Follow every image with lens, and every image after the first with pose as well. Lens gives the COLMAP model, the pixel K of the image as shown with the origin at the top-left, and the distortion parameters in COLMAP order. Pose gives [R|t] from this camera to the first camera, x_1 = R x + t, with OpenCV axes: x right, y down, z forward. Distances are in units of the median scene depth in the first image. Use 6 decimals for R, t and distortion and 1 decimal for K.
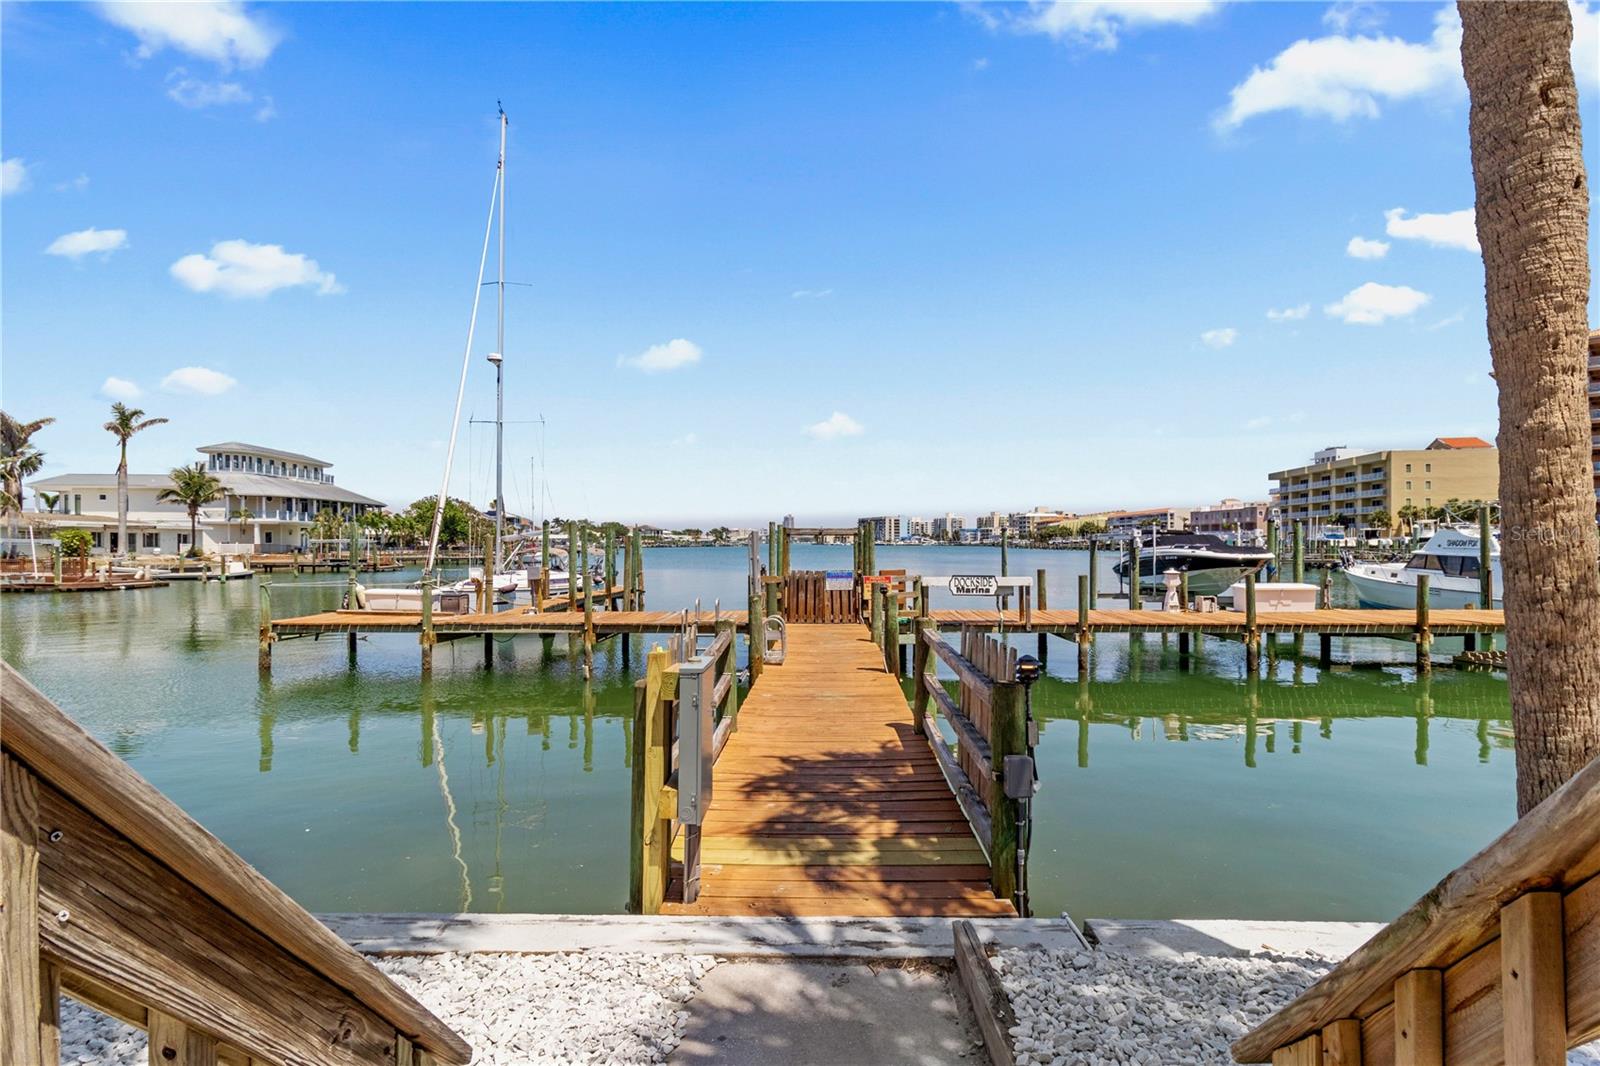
lens RADIAL K [[733.6, 0, 803.1], [0, 733.6, 536.1], [0, 0, 1]] dist [0.001472, 0.000041]
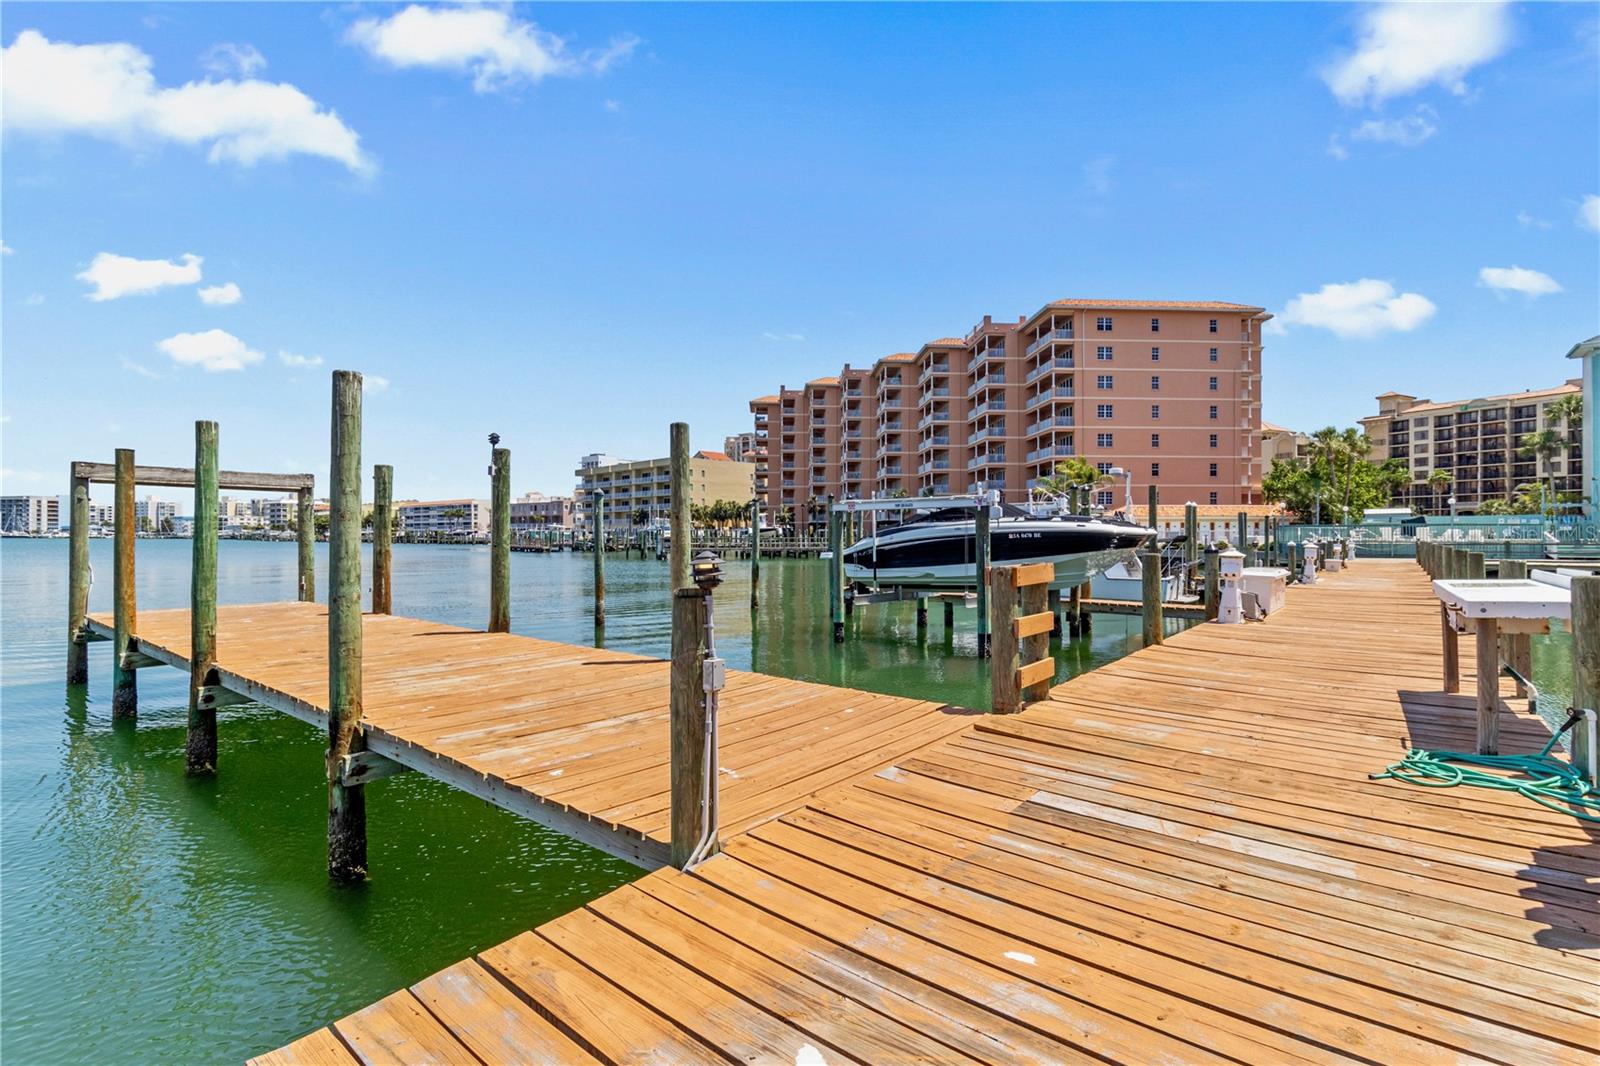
lens RADIAL K [[733.6, 0, 800.9], [0, 733.6, 535.5], [0, 0, 1]] dist [0.001472, 0.000041]
pose [[0.604425, 0.007744, 0.796625, -0.008971], [-0.013685, 0.999906, 0.000663, 0.004249], [-0.796545, -0.011303, 0.604474, 0.103071]]
